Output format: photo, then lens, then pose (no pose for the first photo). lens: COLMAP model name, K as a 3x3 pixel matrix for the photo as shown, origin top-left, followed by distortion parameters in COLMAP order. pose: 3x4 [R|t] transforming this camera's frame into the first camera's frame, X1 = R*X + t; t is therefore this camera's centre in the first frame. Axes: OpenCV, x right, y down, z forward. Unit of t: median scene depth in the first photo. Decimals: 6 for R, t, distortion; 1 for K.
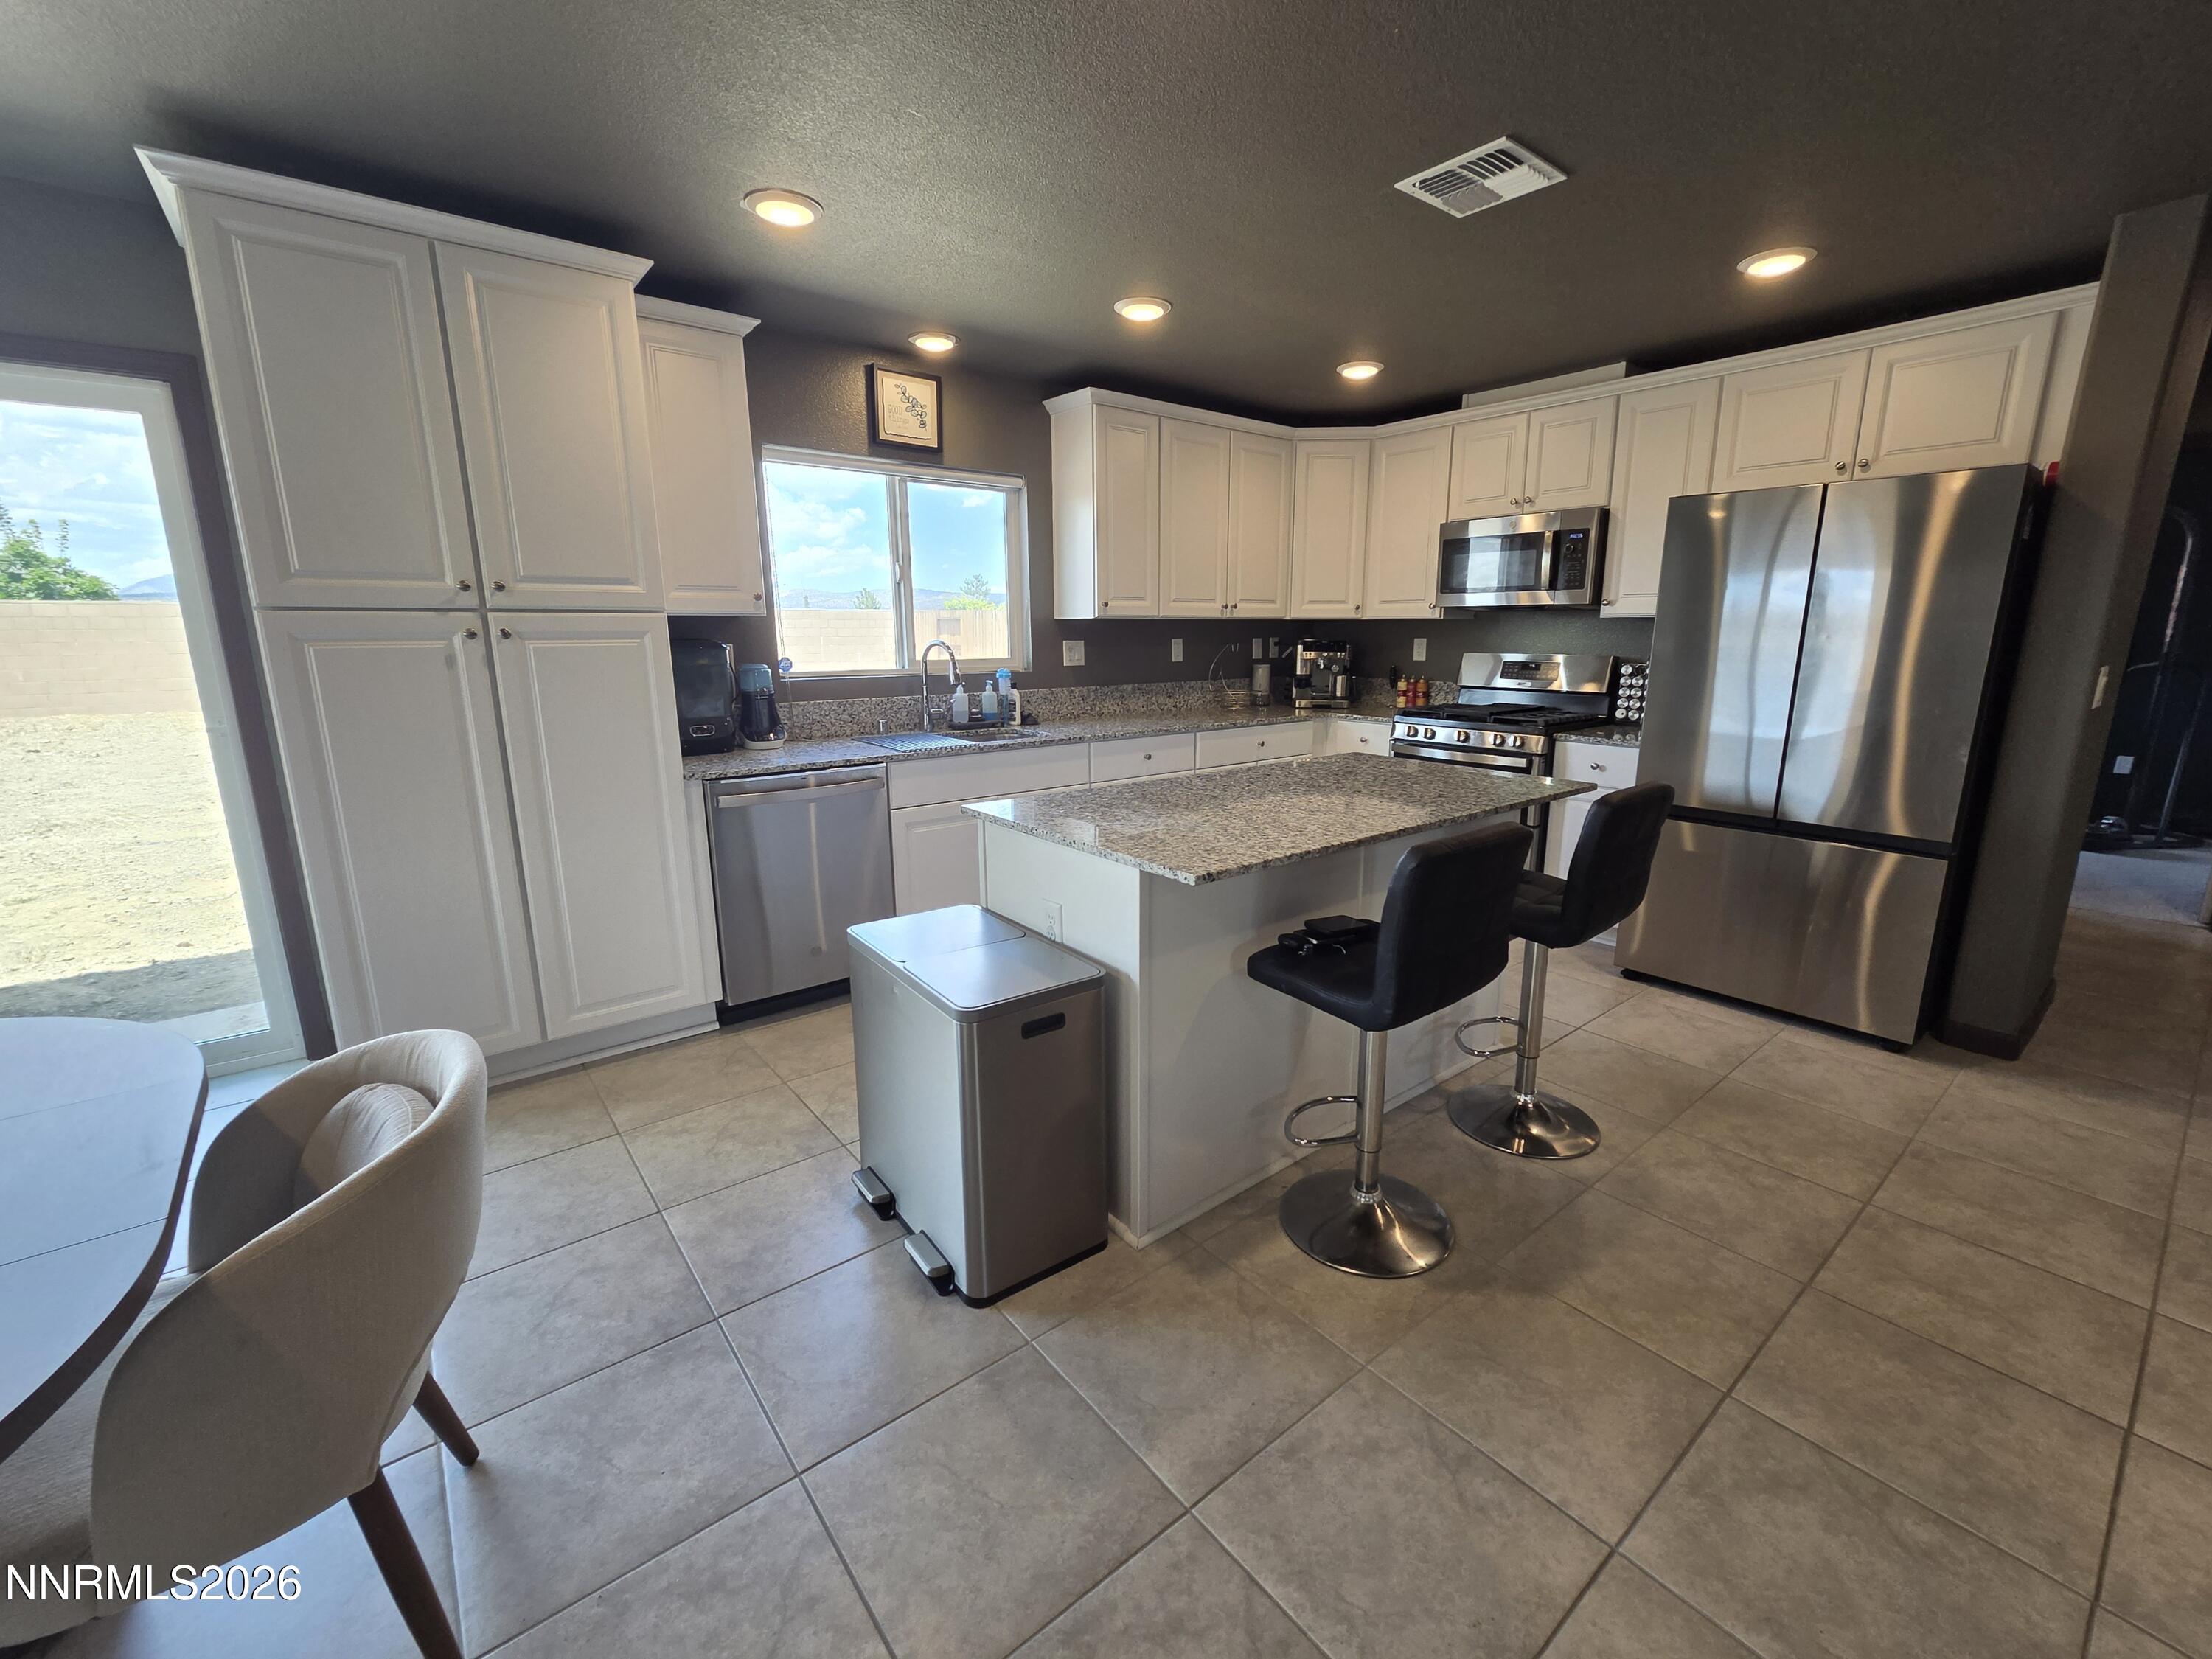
lens RADIAL K [[922.1, 0, 1098.1], [0, 922.1, 824.6], [0, 0, 1]] dist [0.001189, -0.000094]
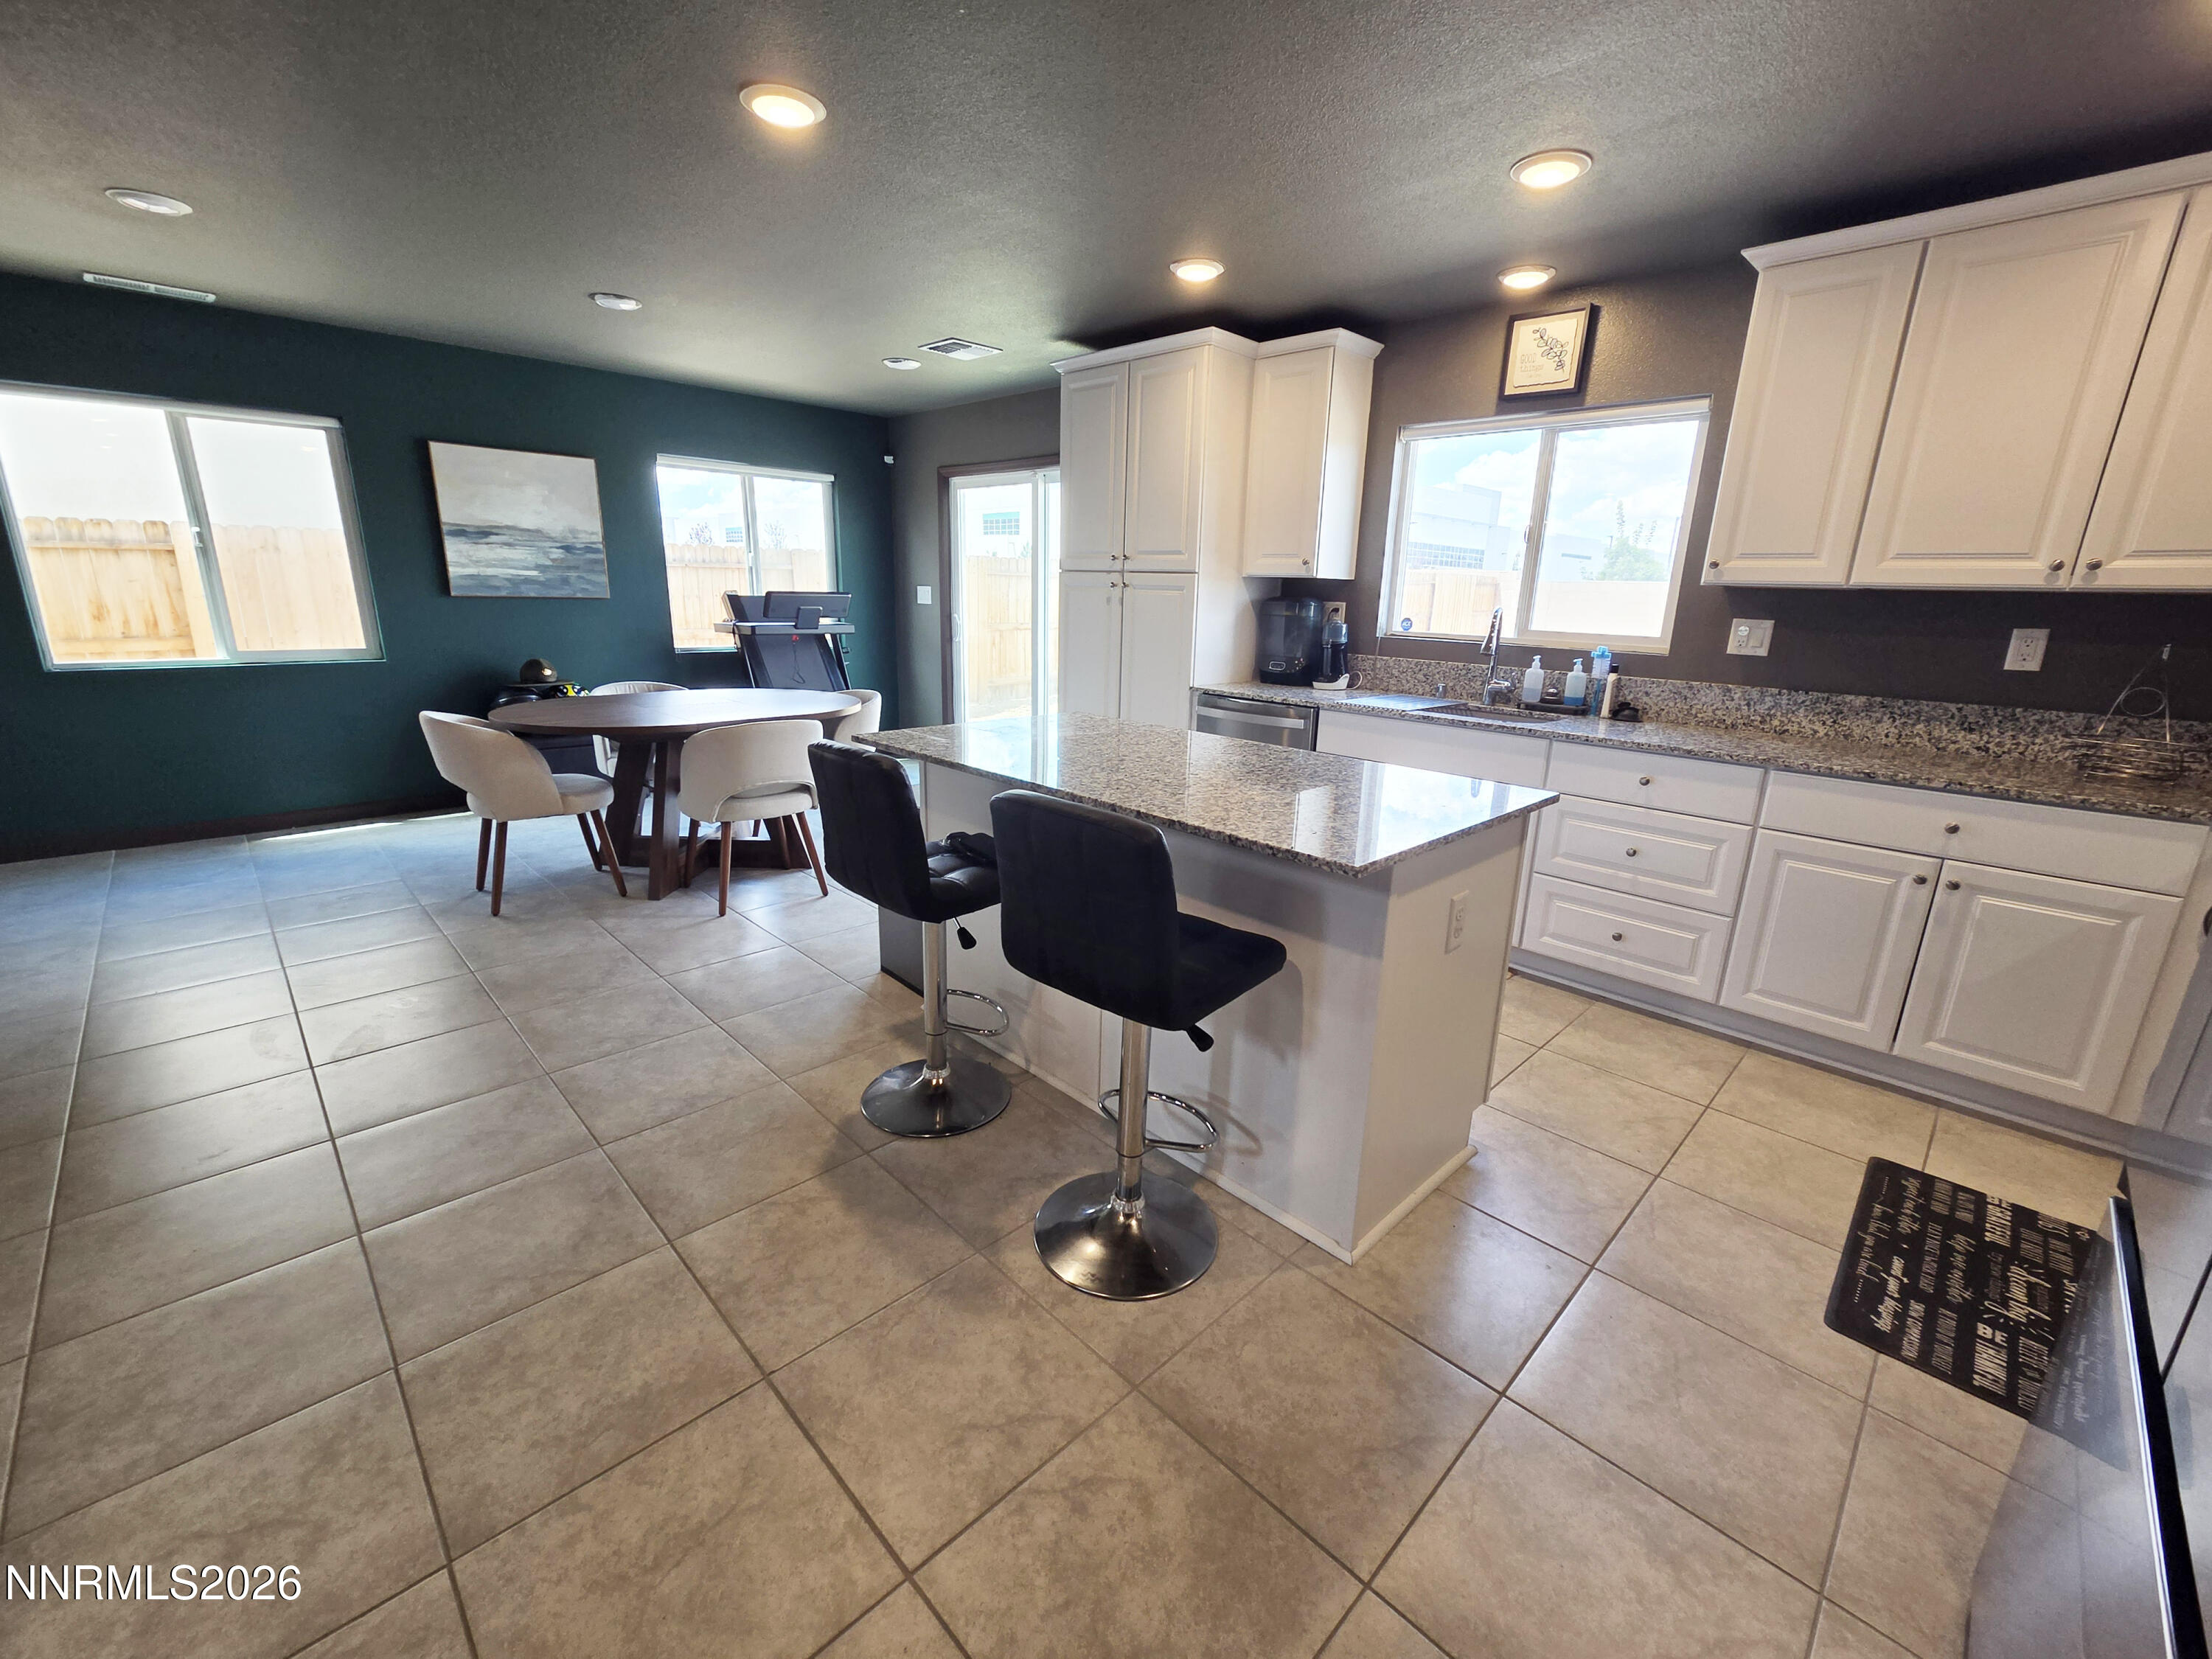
lens RADIAL K [[900.8, 0, 1138.0], [0, 900.8, 833.6], [0, 0, 1]] dist [-0.001195, -0.000594]
pose [[0.122466, 0.265137, -0.956402, 0.994879], [-0.238749, 0.943227, 0.230913, -0.149444], [0.963328, 0.200062, 0.178814, 0.744306]]
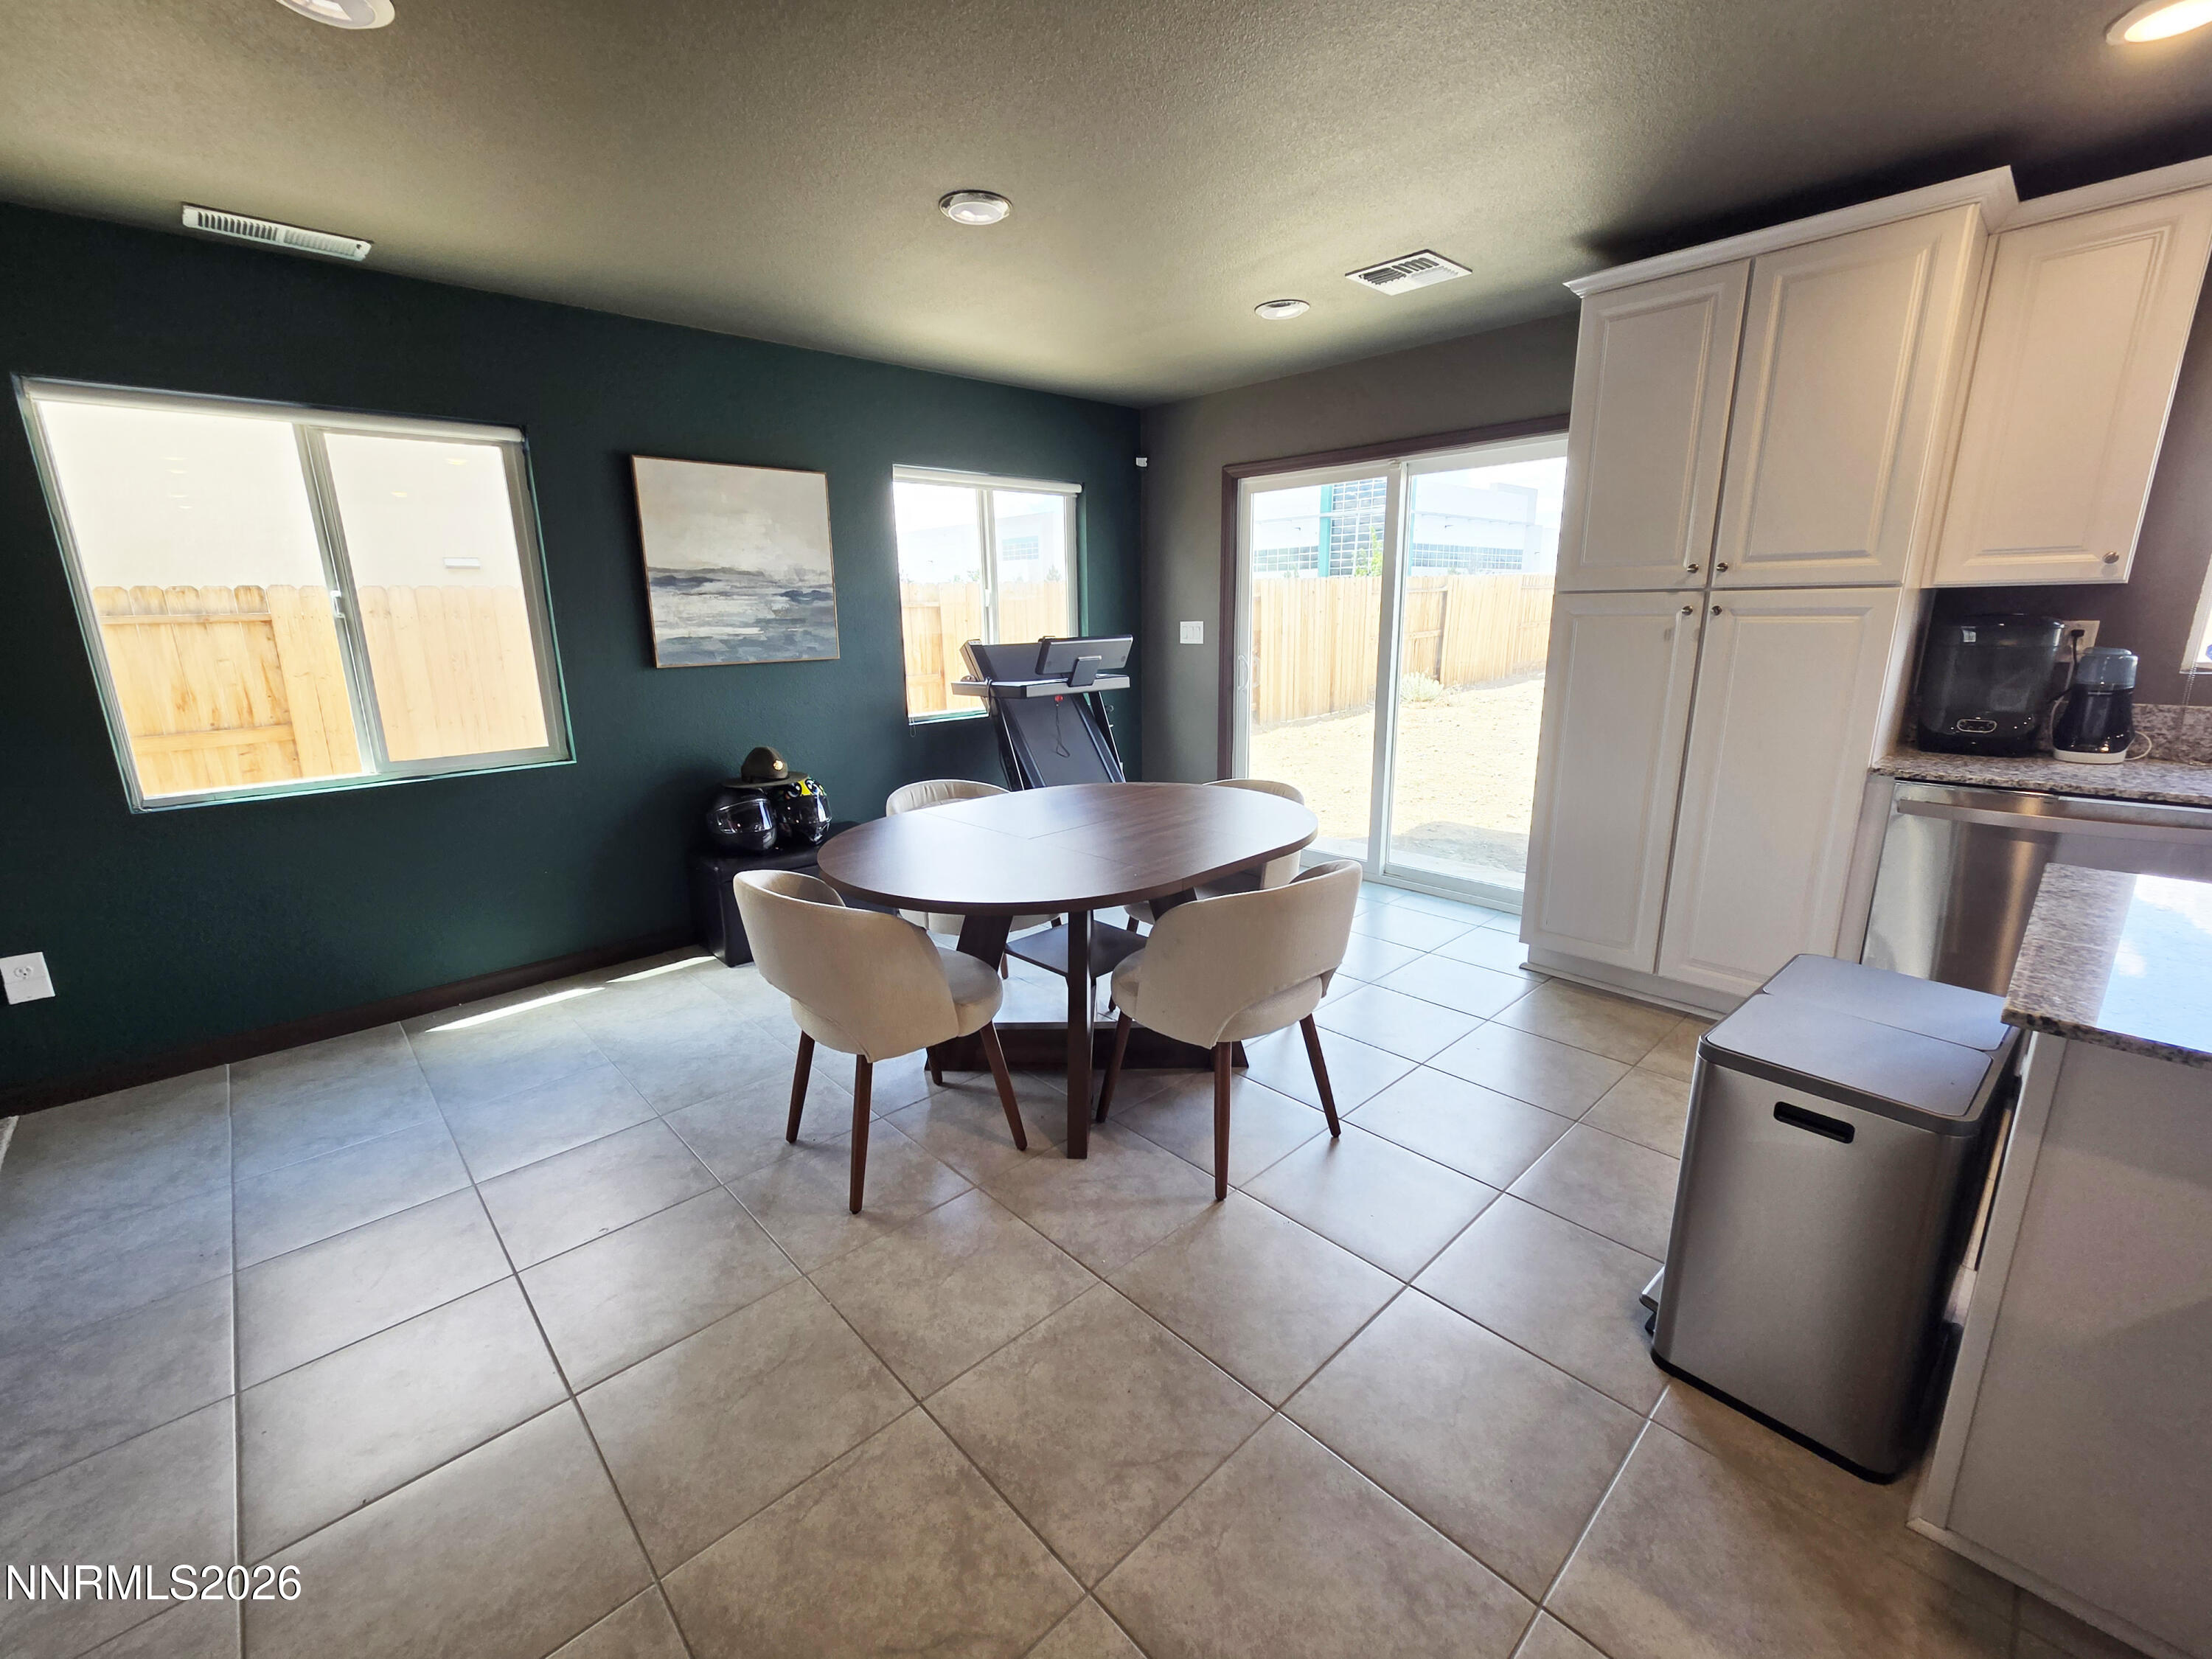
lens RADIAL K [[917.4, 0, 1112.8], [0, 917.4, 831.6], [0, 0, 1]] dist [0.001324, 0.000093]
pose [[0.079693, 0.236401, -0.968382, 0.390180], [-0.194130, 0.956552, 0.217537, -0.047408], [0.977733, 0.170656, 0.122123, 0.184825]]
